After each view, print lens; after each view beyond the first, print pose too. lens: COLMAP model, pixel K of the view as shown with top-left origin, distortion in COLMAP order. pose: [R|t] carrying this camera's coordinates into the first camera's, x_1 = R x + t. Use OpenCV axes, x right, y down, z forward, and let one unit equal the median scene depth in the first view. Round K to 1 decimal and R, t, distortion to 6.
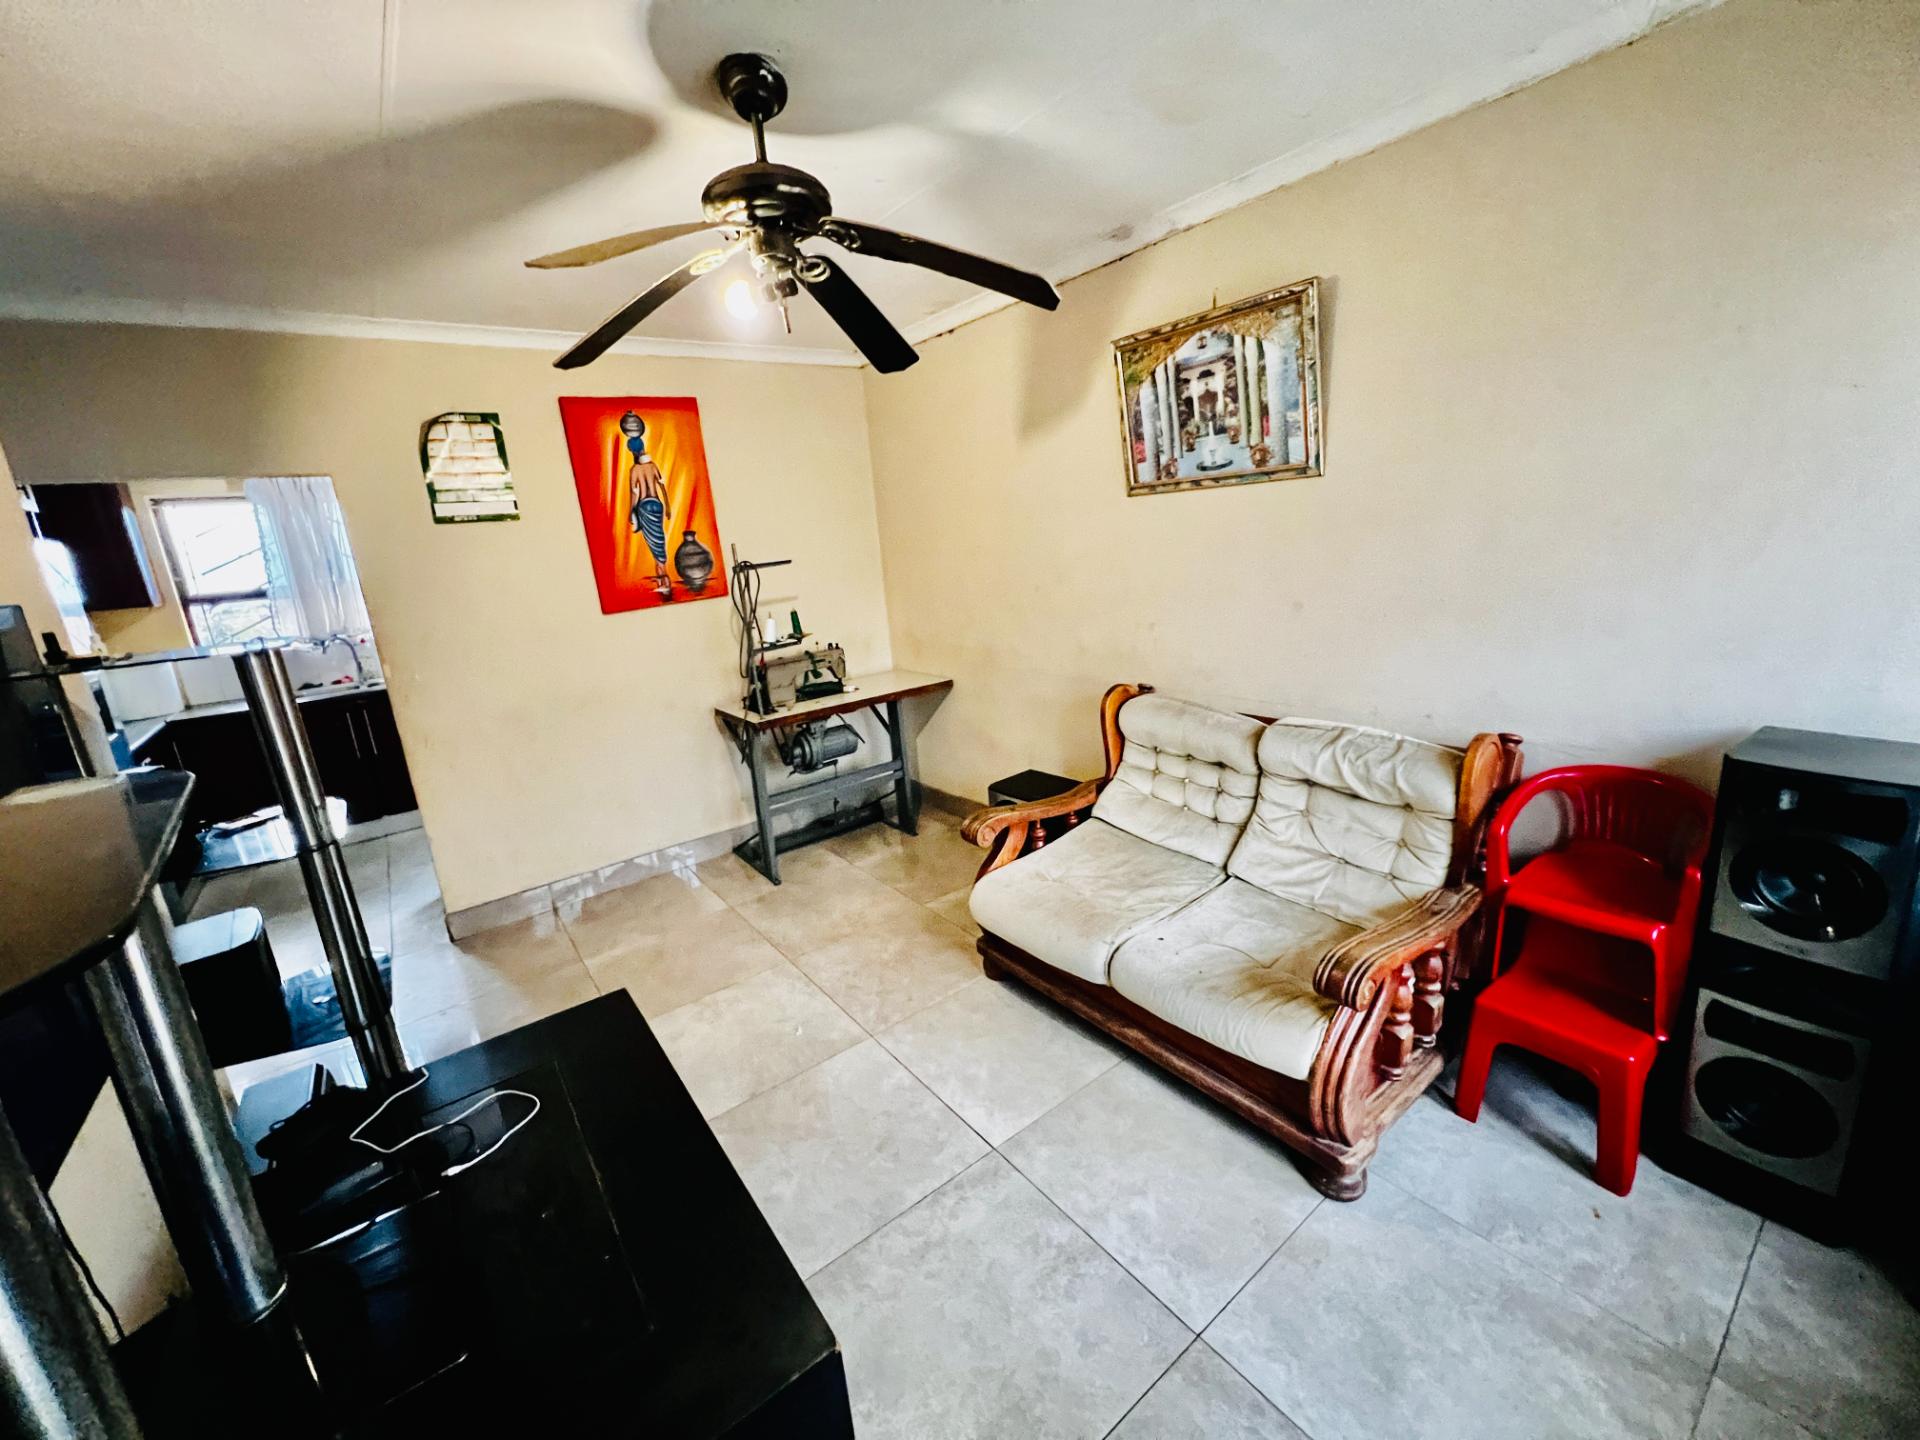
lens RADIAL K [[766.3, 0, 957.4], [0, 766.3, 718.7], [0, 0, 1]] dist [-0.001536, 0.000262]
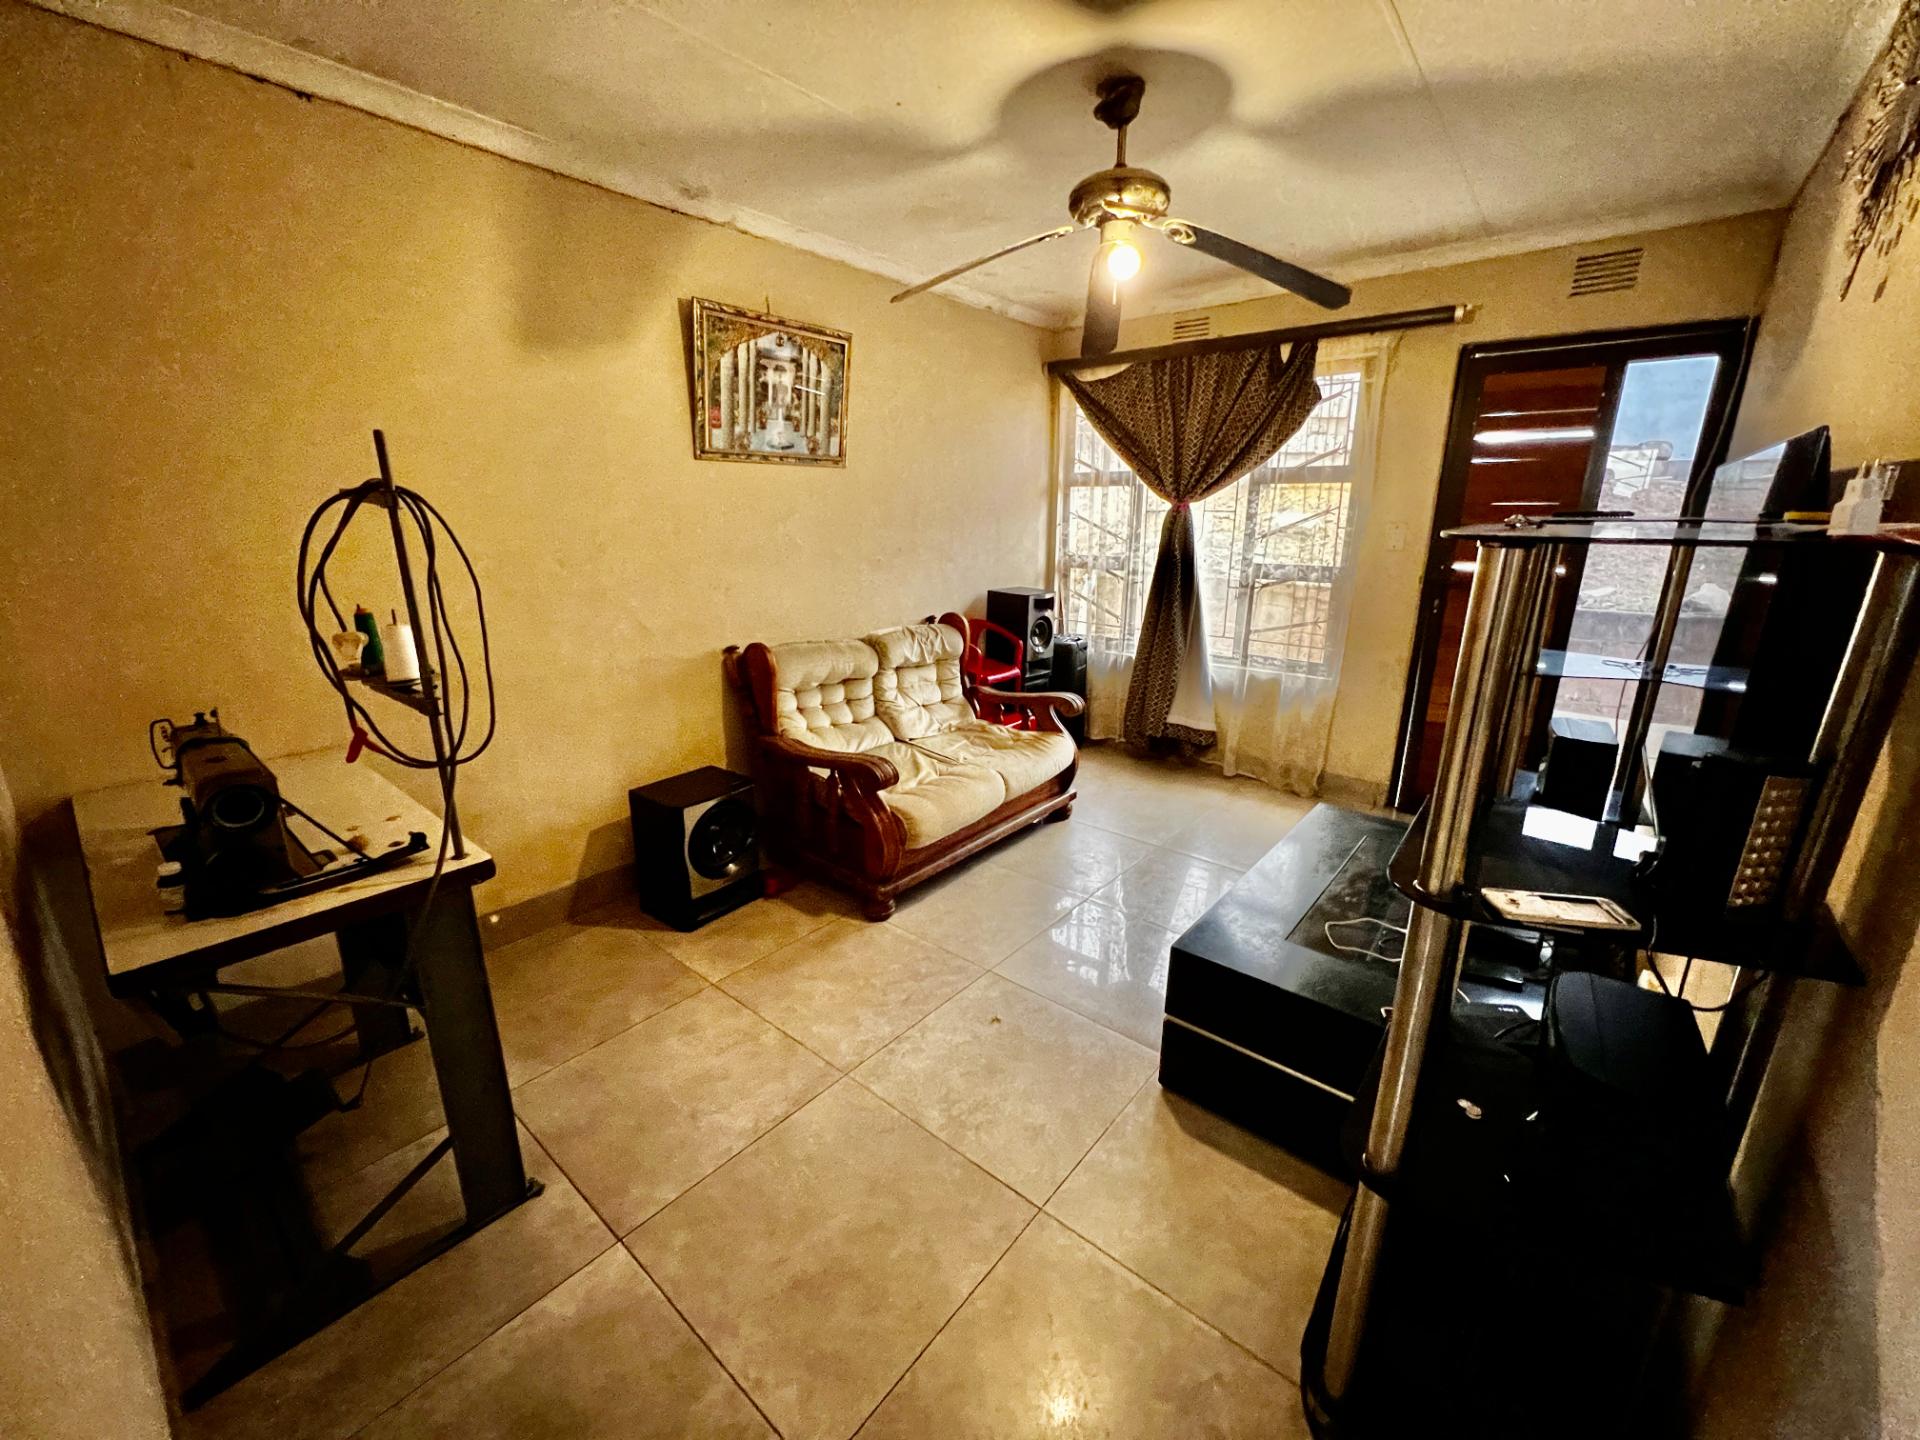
lens RADIAL K [[766.3, 0, 957.4], [0, 766.3, 718.7], [0, 0, 1]] dist [-0.001536, 0.000262]
pose [[-0.219937, -0.175881, 0.959528, -0.968688], [0.253788, 0.939427, 0.230368, -0.133225], [-0.941923, 0.294183, -0.161978, 1.063110]]
